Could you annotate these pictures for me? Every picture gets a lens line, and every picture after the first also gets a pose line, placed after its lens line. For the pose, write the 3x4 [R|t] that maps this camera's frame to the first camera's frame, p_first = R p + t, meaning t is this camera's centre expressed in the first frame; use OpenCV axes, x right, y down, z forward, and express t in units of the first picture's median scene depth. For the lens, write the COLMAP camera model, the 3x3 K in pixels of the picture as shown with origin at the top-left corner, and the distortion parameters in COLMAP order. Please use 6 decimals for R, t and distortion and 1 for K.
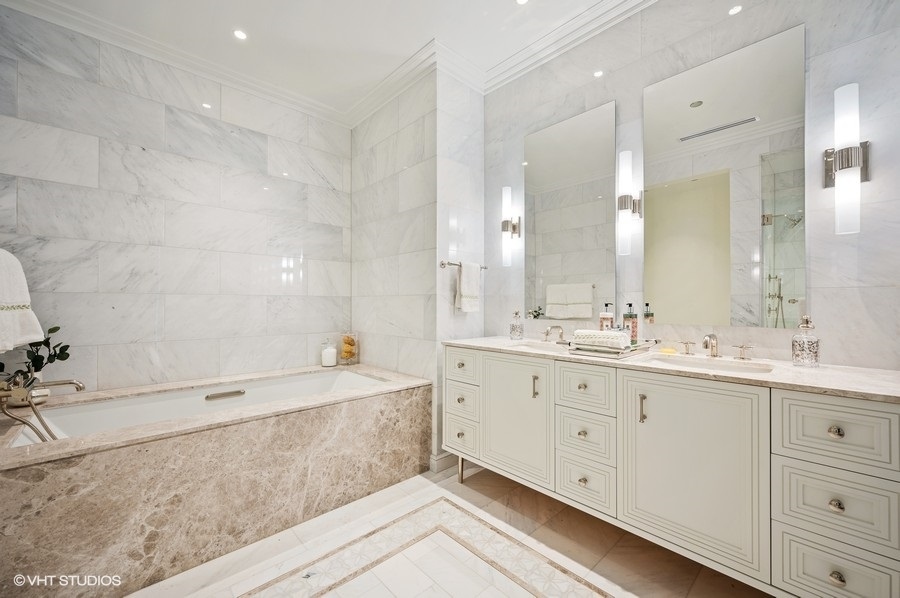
lens RADIAL K [[358.6, 0, 451.8], [0, 358.6, 301.2], [0, 0, 1]] dist [-0.001763, 0.000280]
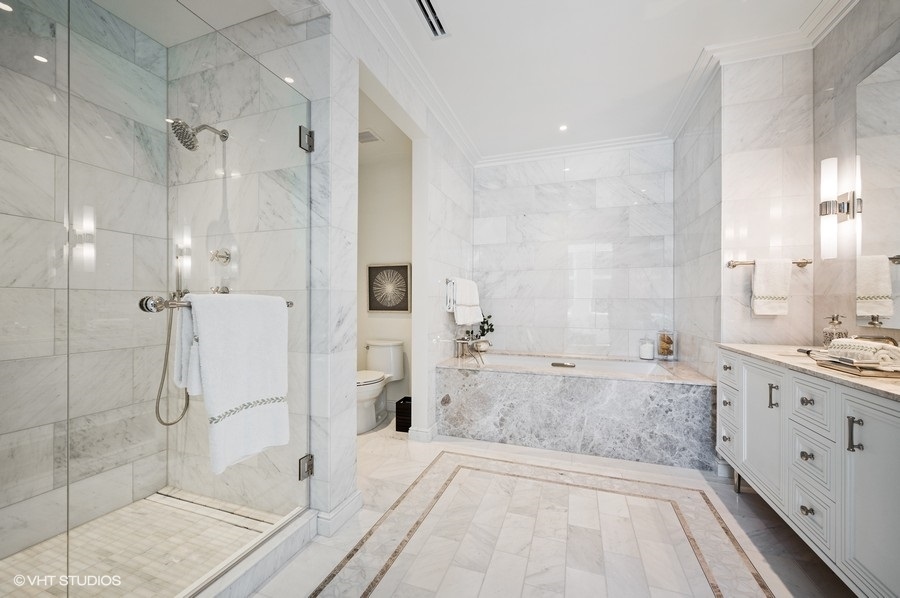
lens RADIAL K [[358.6, 0, 451.8], [0, 358.6, 301.2], [0, 0, 1]] dist [-0.001763, 0.000280]
pose [[0.459927, -0.004705, -0.887944, 0.560518], [0.000339, 0.999987, -0.005122, 0.000500], [0.887956, 0.002055, 0.459923, -0.124219]]
